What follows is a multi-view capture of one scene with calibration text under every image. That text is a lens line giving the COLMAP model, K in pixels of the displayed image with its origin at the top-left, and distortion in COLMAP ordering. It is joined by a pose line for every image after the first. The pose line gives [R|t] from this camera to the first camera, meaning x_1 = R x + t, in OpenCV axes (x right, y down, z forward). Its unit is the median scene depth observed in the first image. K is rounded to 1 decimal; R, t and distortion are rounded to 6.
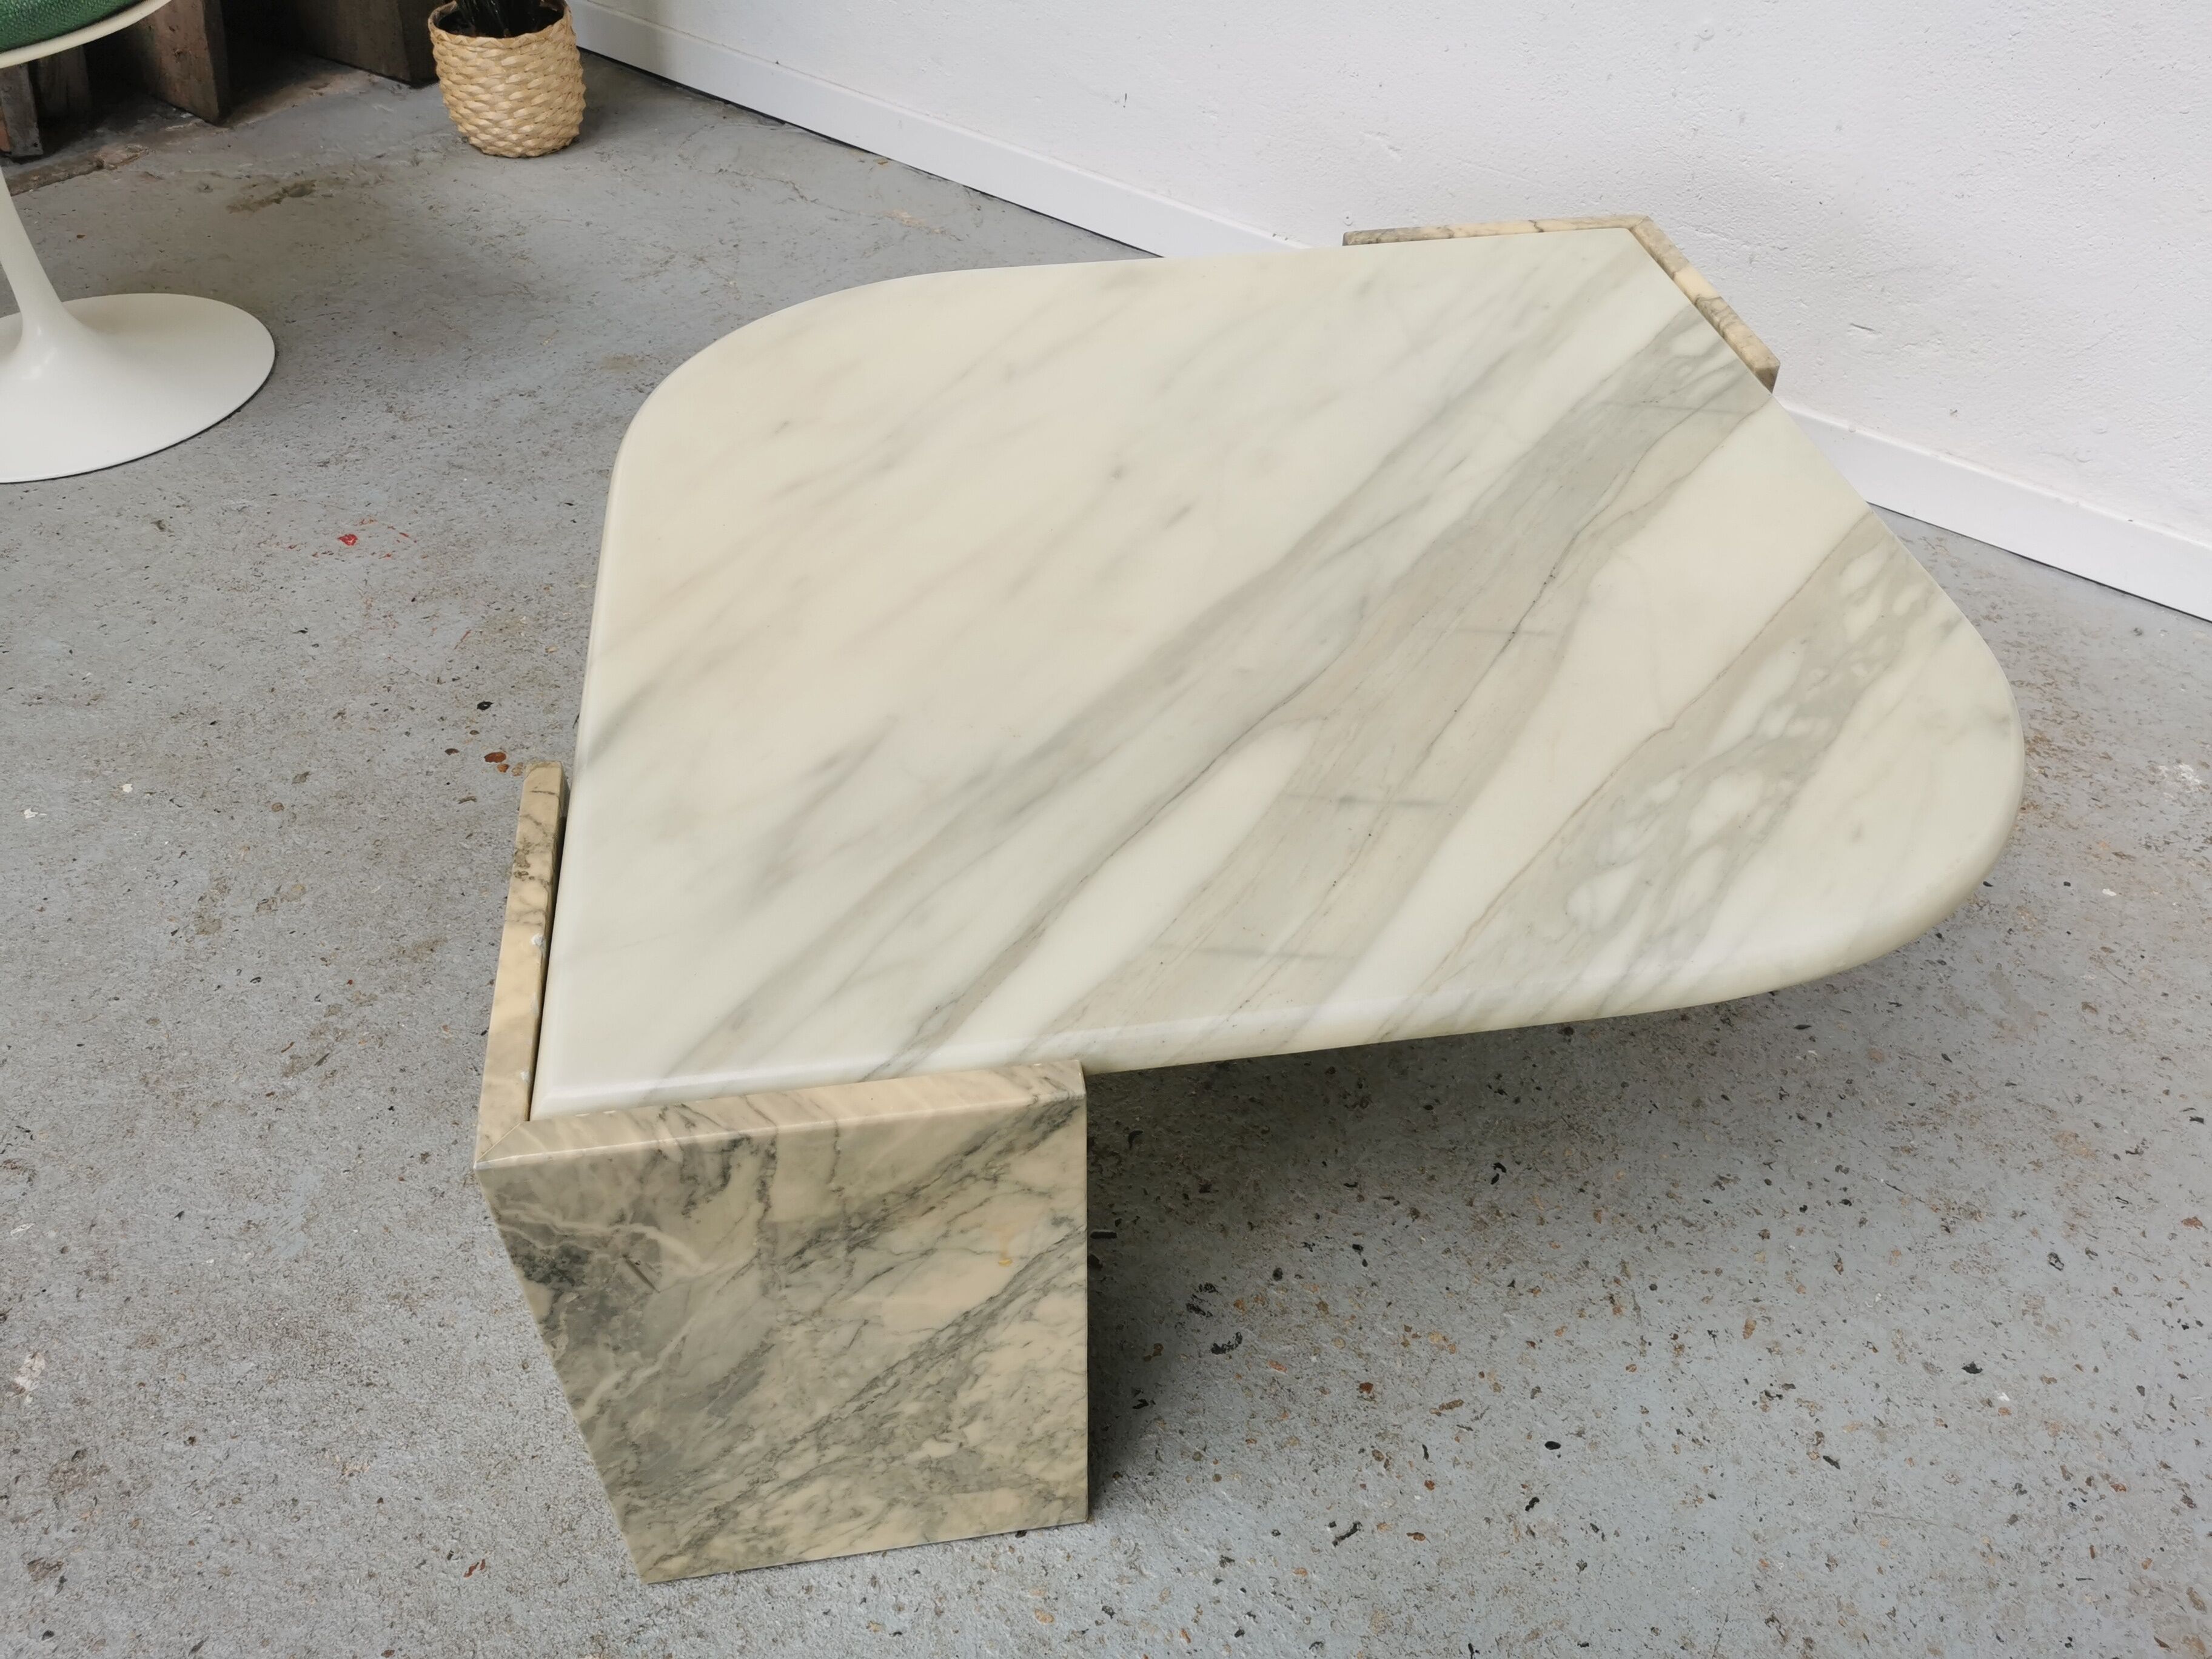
lens RADIAL K [[1703.2, 0, 1112.0], [0, 1703.2, 833.0], [0, 0, 1]] dist [0.061020, -0.067600]
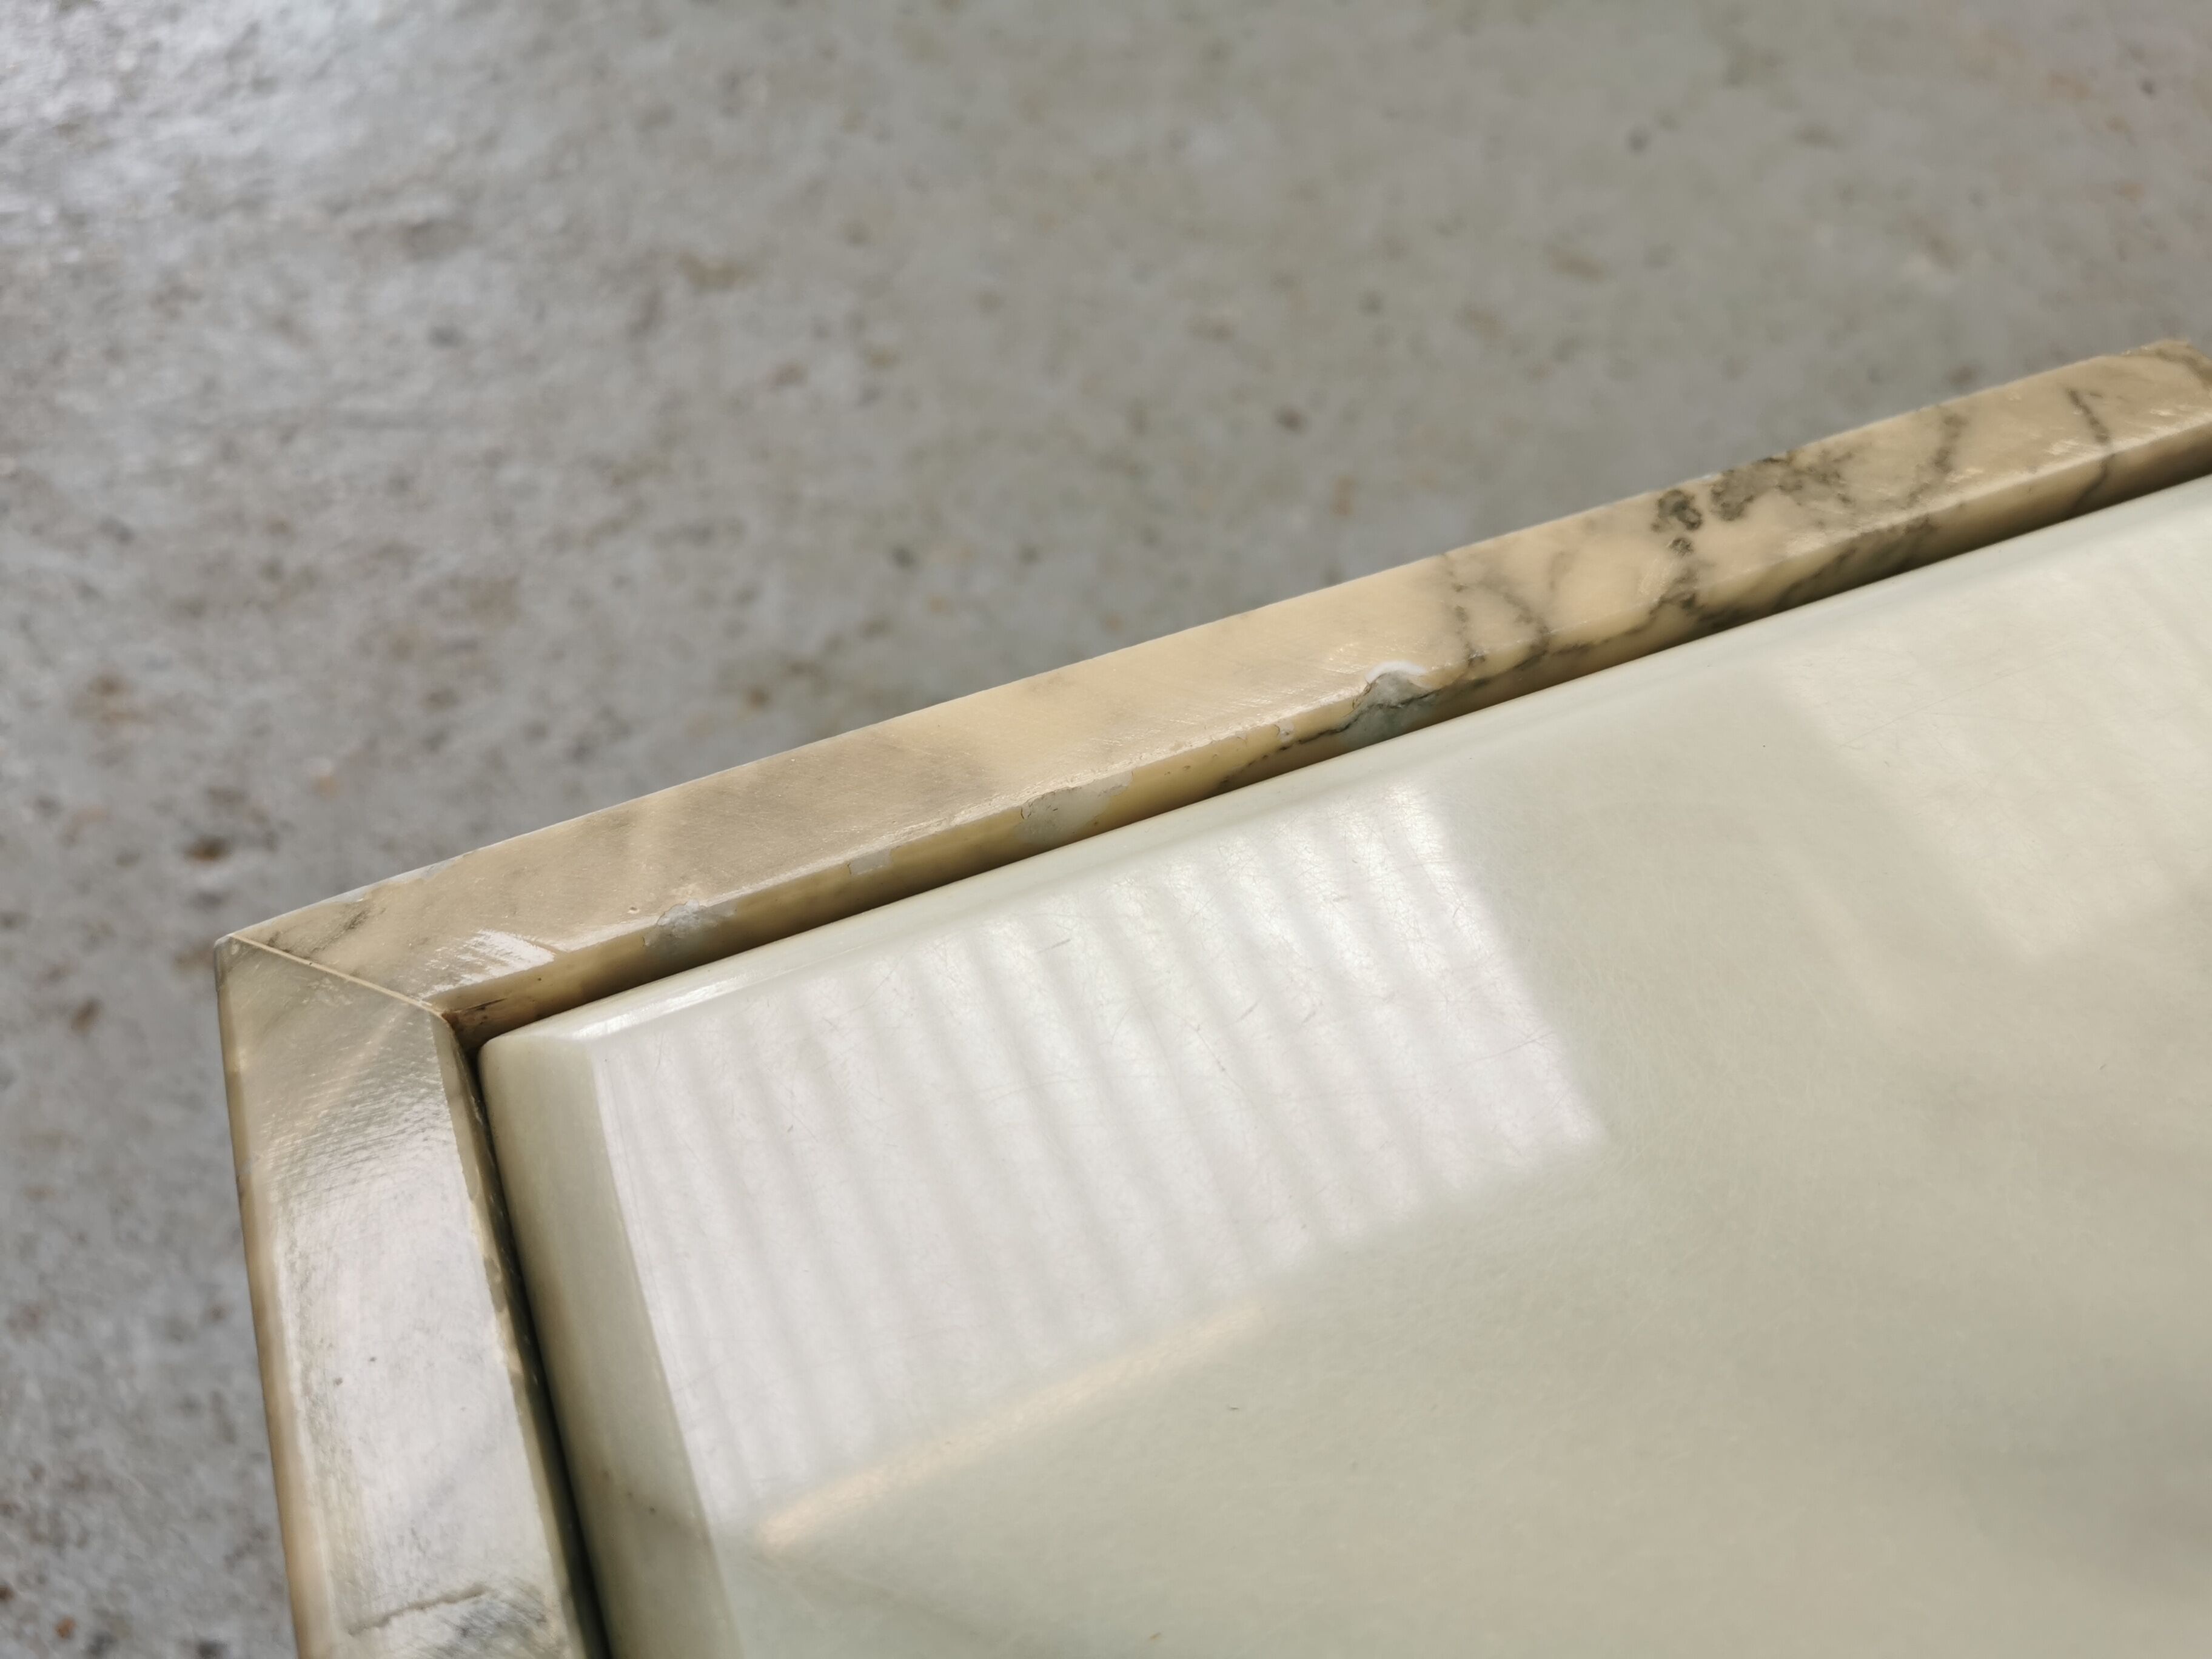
lens RADIAL K [[1782.3, 0, 1108.1], [0, 1782.3, 841.9], [0, 0, 1]] dist [0.000258, -0.009467]
pose [[0.241491, 0.768554, -0.592458, -0.142292], [-0.671225, 0.573210, 0.469987, -0.011934], [0.700813, 0.284174, 0.654298, 0.645375]]
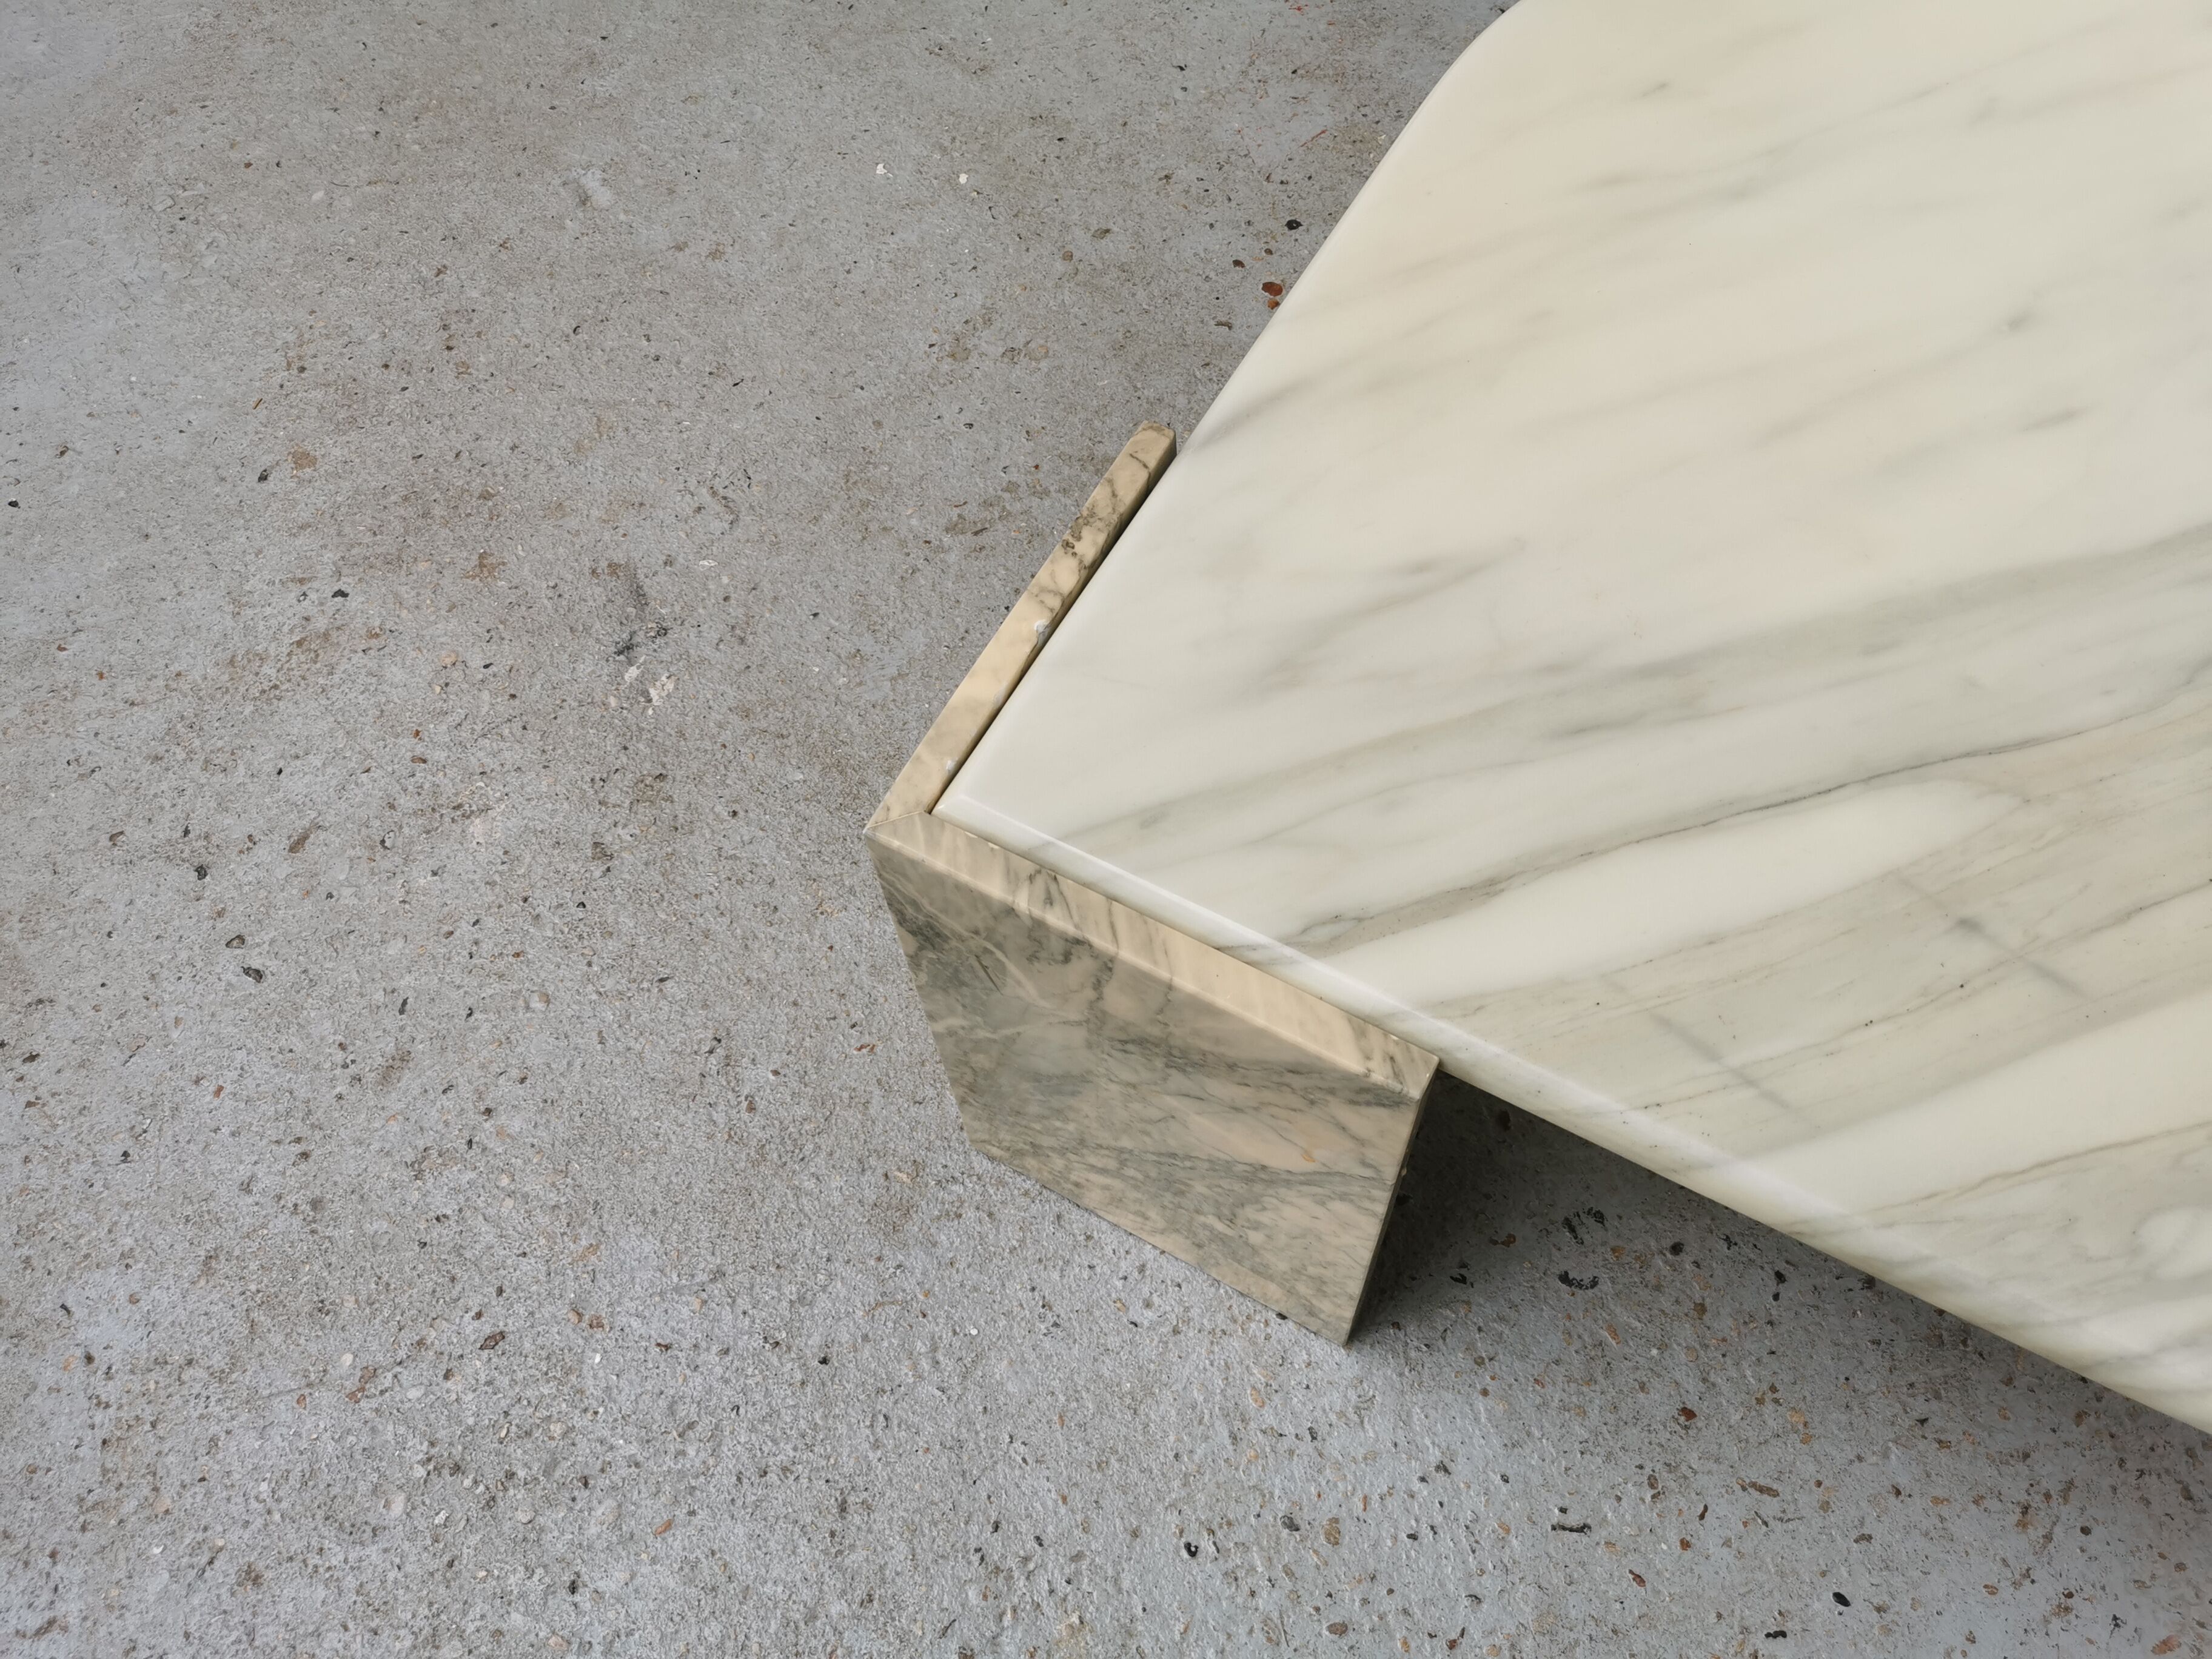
lens RADIAL K [[1703.2, 0, 1112.0], [0, 1703.2, 833.0], [0, 0, 1]] dist [0.061020, -0.067600]
pose [[0.791702, 0.508215, -0.339006, 0.063948], [-0.378225, 0.843543, 0.381289, -0.174539], [0.479742, -0.173647, 0.860055, 0.137973]]
